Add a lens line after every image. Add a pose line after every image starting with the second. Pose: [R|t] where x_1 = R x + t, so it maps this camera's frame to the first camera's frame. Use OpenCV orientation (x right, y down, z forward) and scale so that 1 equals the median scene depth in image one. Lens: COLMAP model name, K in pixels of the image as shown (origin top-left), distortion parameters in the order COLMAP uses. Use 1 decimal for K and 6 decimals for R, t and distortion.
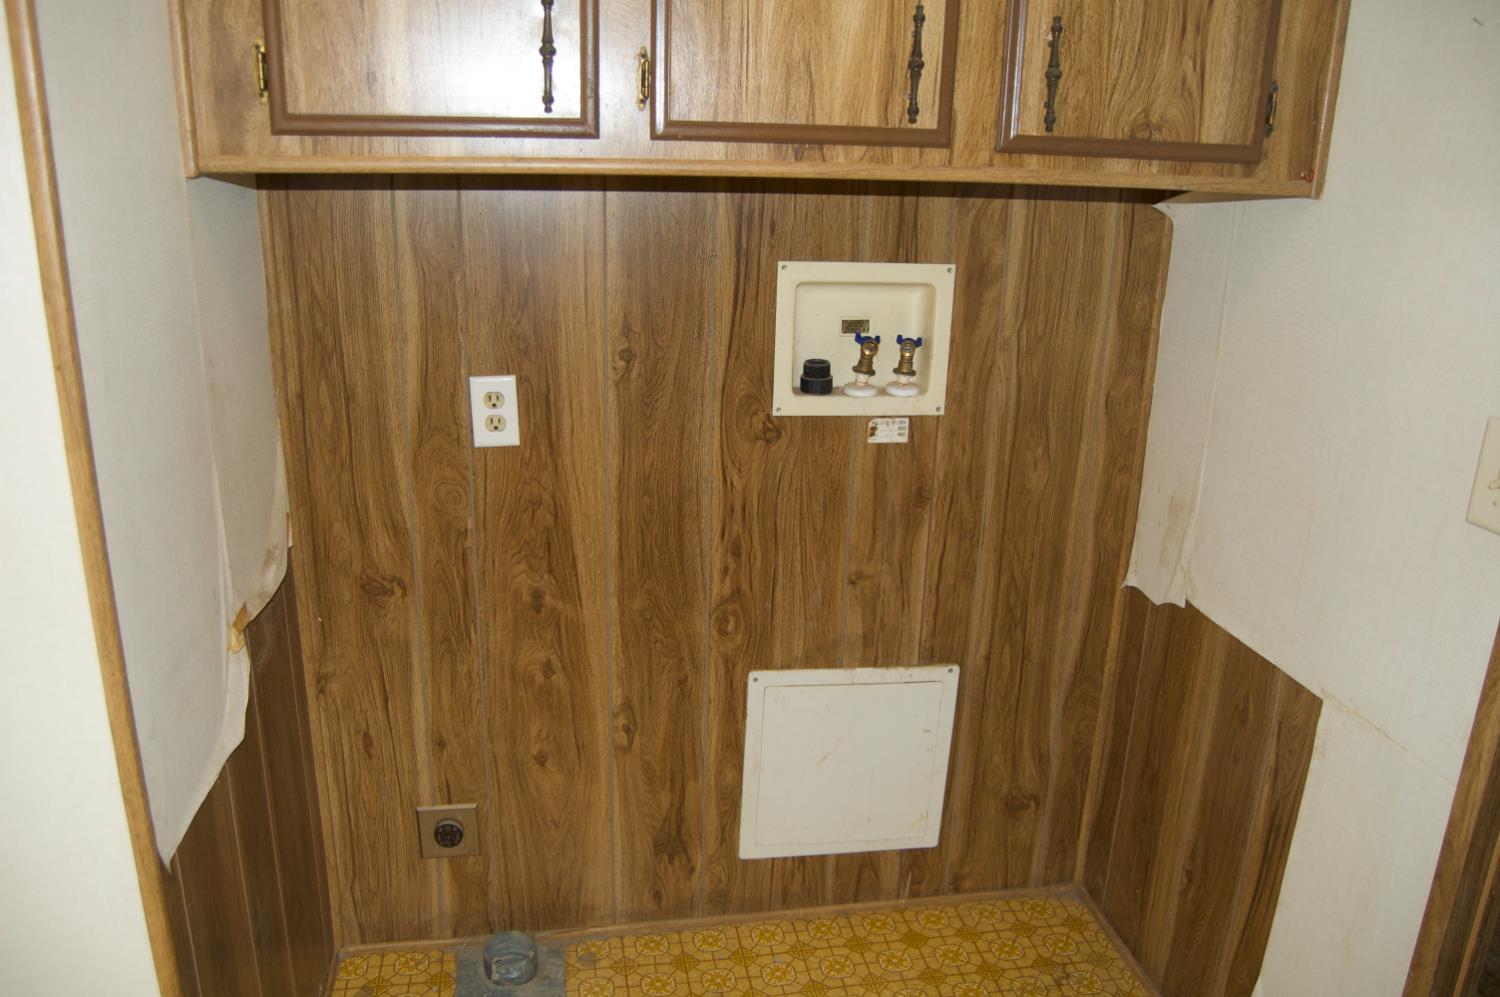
lens RADIAL K [[1171.7, 0, 763.1], [0, 1171.7, 511.1], [0, 0, 1]] dist [-0.078707, 0.013821]
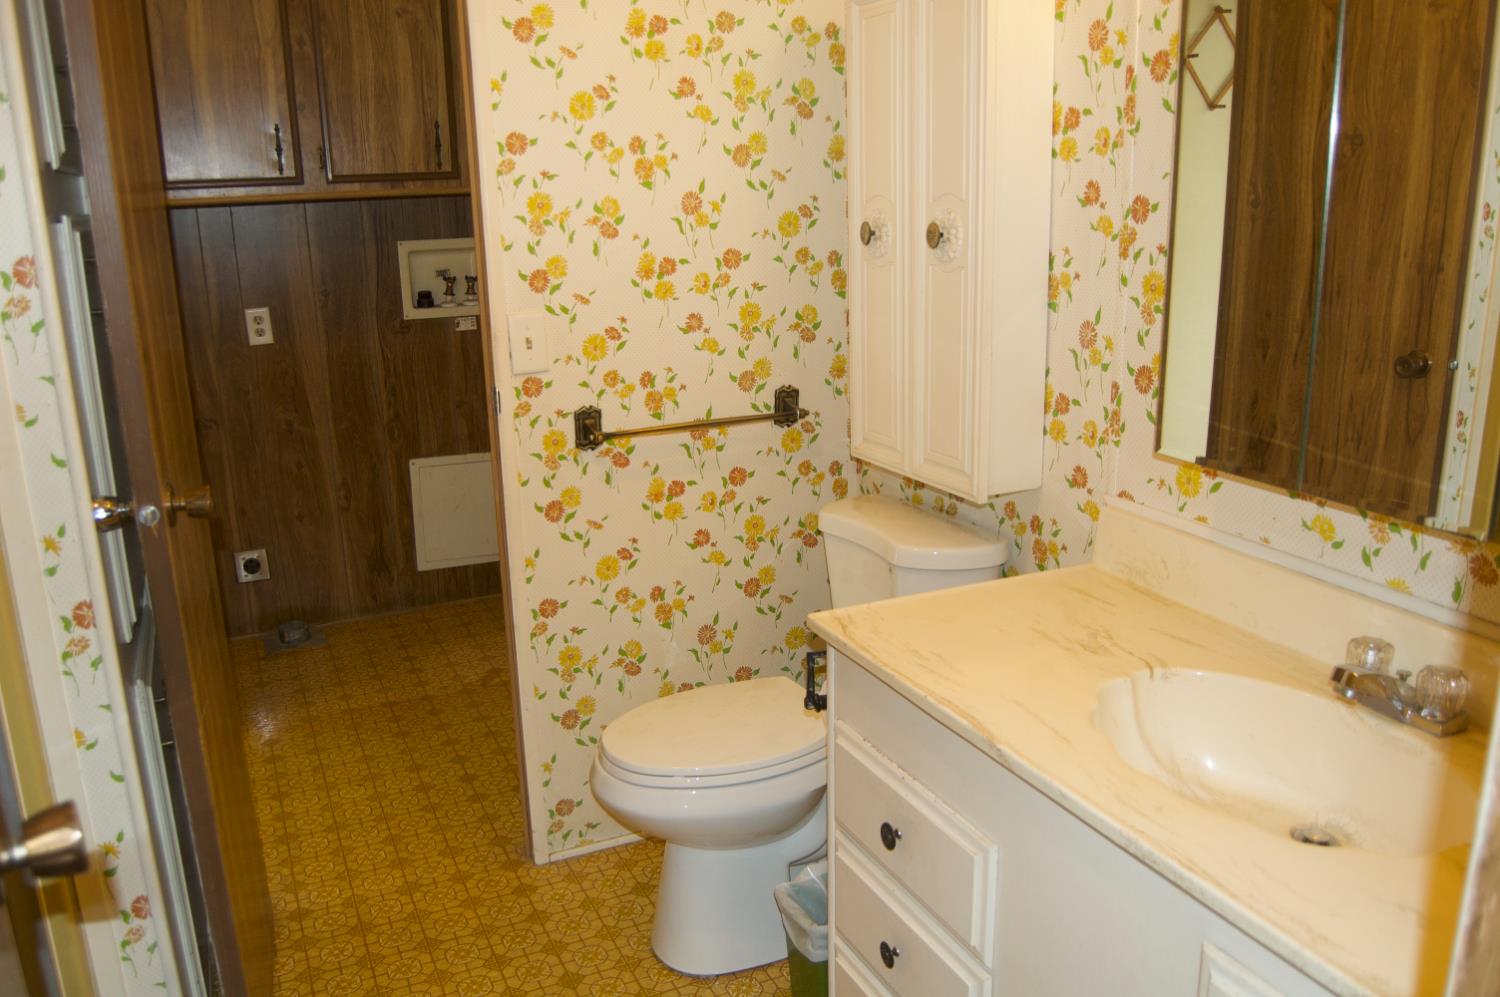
lens RADIAL K [[1171.7, 0, 745.5], [0, 1171.7, 501.9], [0, 0, 1]] dist [-0.078707, 0.013821]
pose [[0.966054, -0.116923, 0.230367, 0.075785], [0.126951, 0.991481, -0.029145, 0.347657], [-0.224997, 0.057401, 0.972667, -1.001185]]
